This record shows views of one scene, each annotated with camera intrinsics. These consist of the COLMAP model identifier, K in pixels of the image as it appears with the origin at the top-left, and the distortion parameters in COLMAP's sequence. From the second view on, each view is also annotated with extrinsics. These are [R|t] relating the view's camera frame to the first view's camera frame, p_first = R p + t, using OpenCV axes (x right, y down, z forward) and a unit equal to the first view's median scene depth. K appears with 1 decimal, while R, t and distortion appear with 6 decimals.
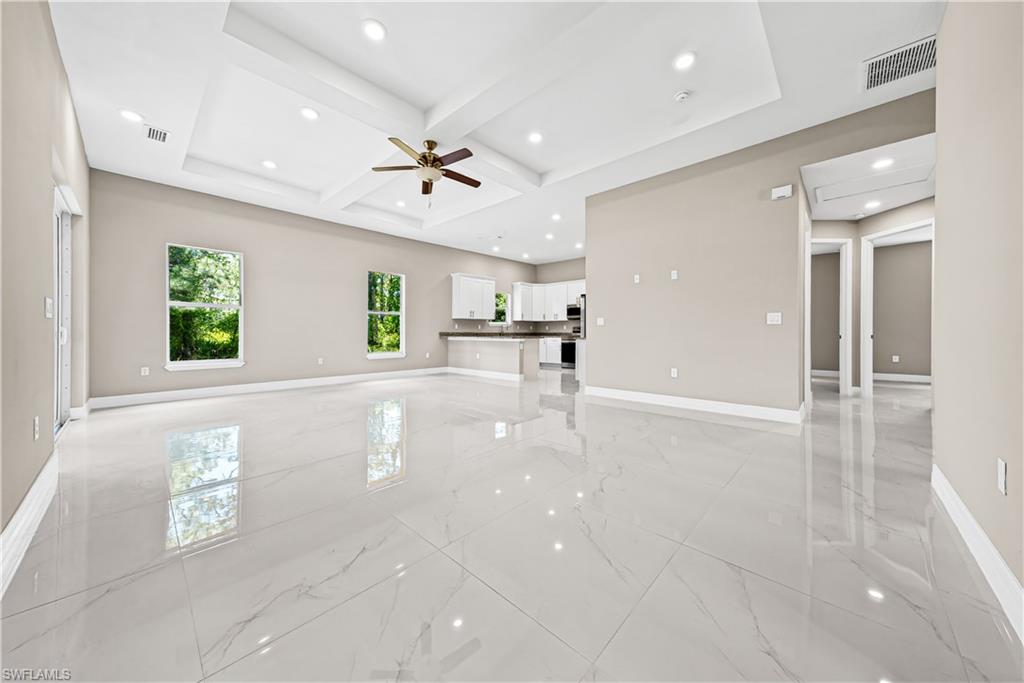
lens RADIAL K [[351.0, 0, 526.5], [0, 351.0, 327.6], [0, 0, 1]] dist [0.006065, 0.001698]
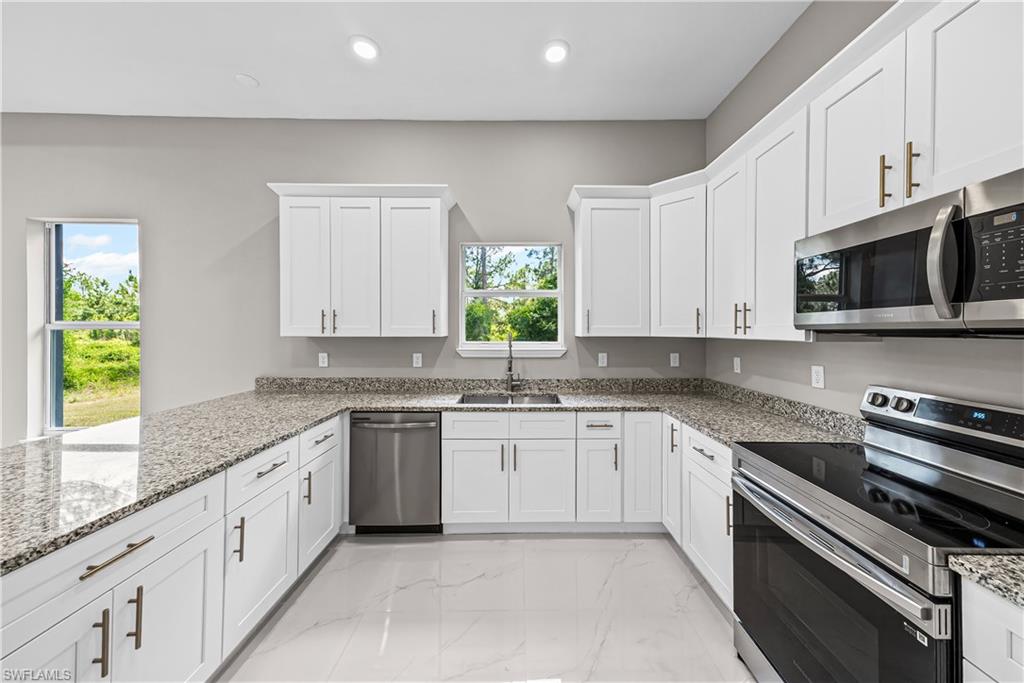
lens RADIAL K [[351.0, 0, 519.4], [0, 351.0, 328.5], [0, 0, 1]] dist [0.006065, 0.001698]
pose [[0.668708, -0.002420, -0.743521, 0.146688], [0.011375, 0.999911, 0.006976, -0.028646], [0.743438, -0.013122, 0.668676, 0.800538]]
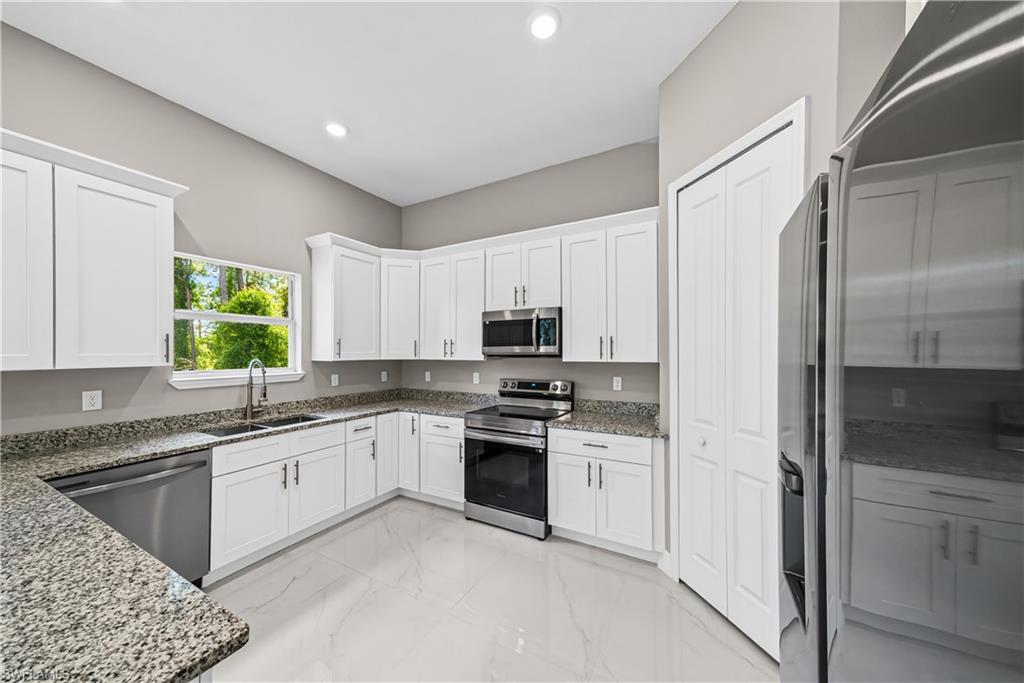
lens RADIAL K [[351.0, 0, 510.0], [0, 351.0, 350.4], [0, 0, 1]] dist [0.006065, 0.001698]
pose [[0.977915, -0.002160, 0.208992, 0.071850], [-0.000507, 0.999919, 0.012704, -0.033548], [-0.209003, -0.012529, 0.977835, 0.676081]]
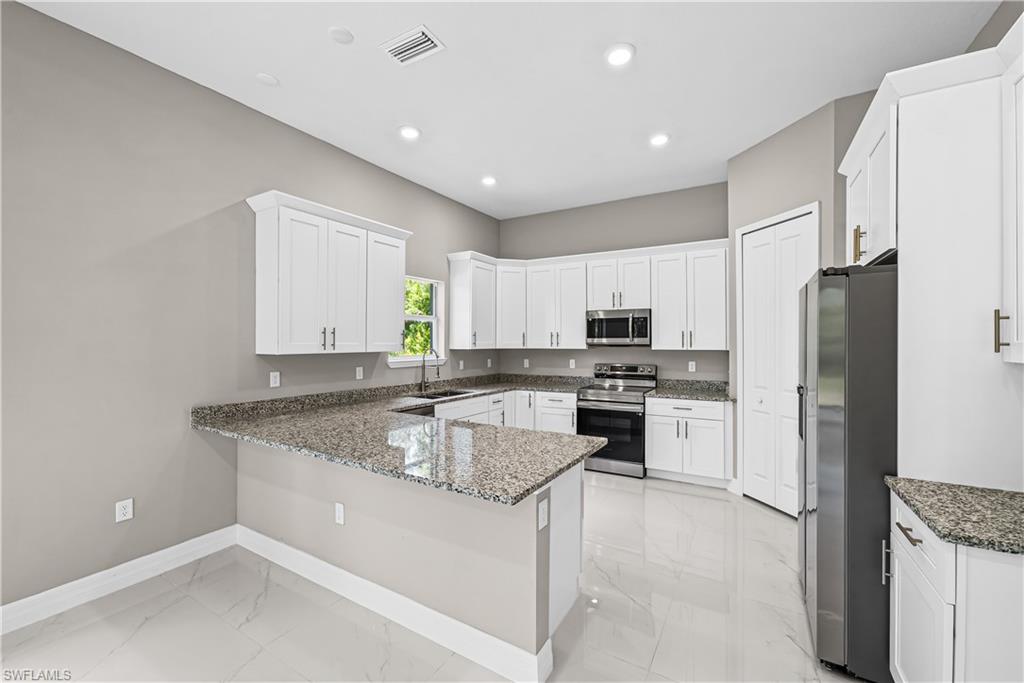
lens RADIAL K [[408.3, 0, 516.3], [0, 408.3, 341.8], [0, 0, 1]] dist [-0.011143, 0.002040]
pose [[0.982265, -0.001342, 0.187492, -0.052997], [-0.001363, 0.999897, 0.014300, -0.035600], [-0.187492, -0.014302, 0.982162, 0.541763]]
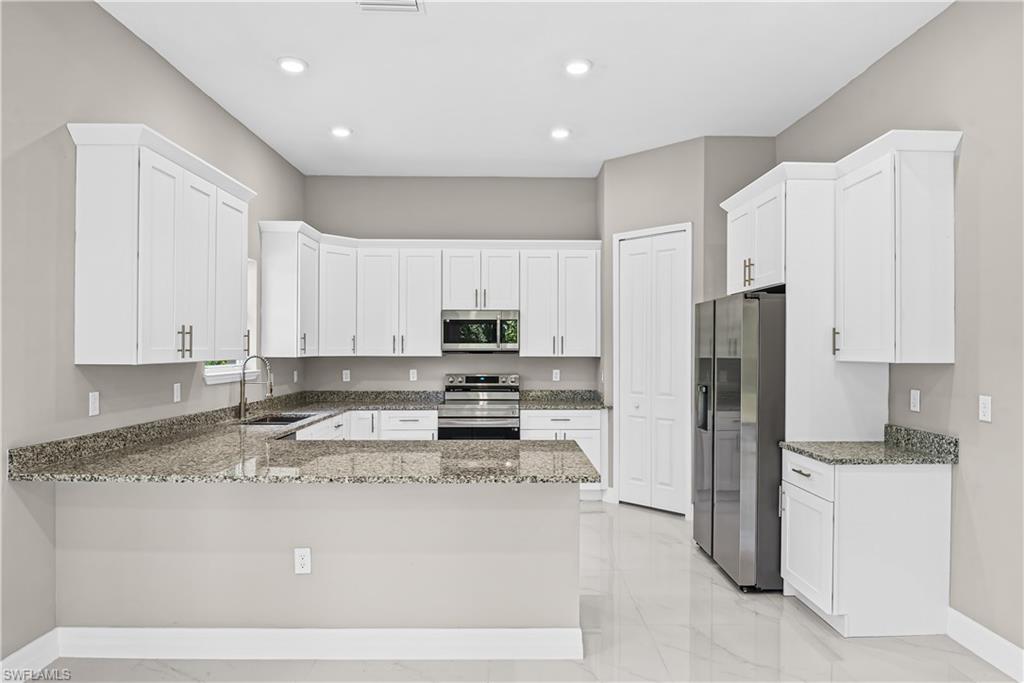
lens RADIAL K [[618.2, 0, 514.7], [0, 618.2, 344.4], [0, 0, 1]] dist [0.007906, -0.008934]
pose [[0.745489, 0.005421, 0.666496, -0.221359], [-0.012404, 0.999907, 0.005741, -0.035792], [-0.666403, -0.012547, 0.745486, 0.513072]]
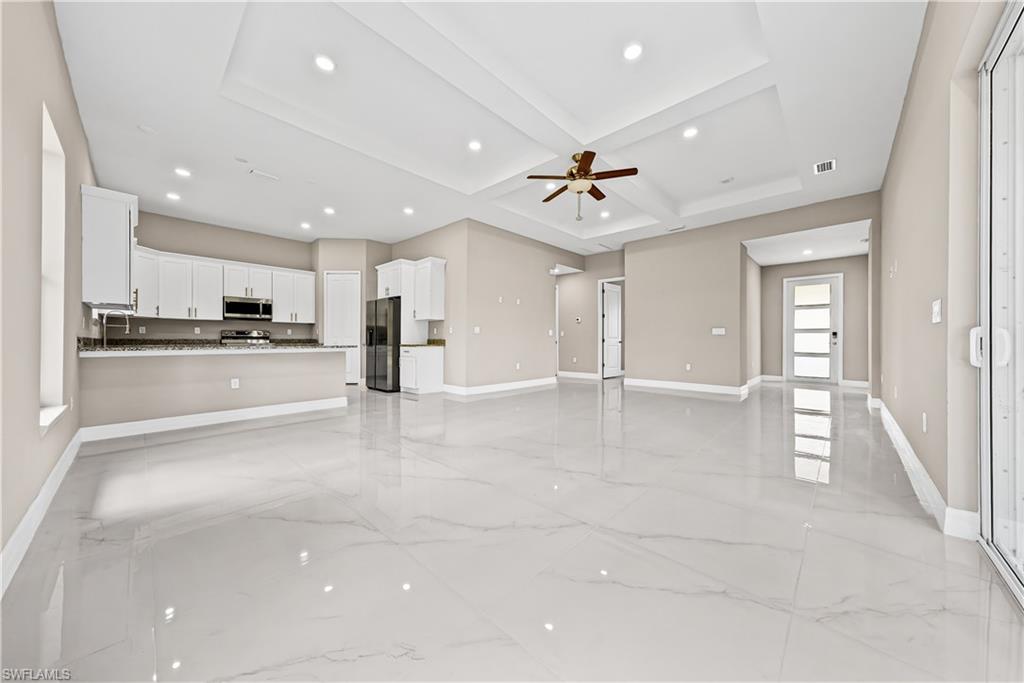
lens RADIAL K [[351.0, 0, 517.7], [0, 351.0, 337.3], [0, 0, 1]] dist [0.006065, 0.001698]
pose [[0.026282, 0.008407, 0.999619, -0.511246], [-0.015869, 0.999842, -0.007992, 0.007429], [-0.999529, -0.015653, 0.026411, 0.440371]]
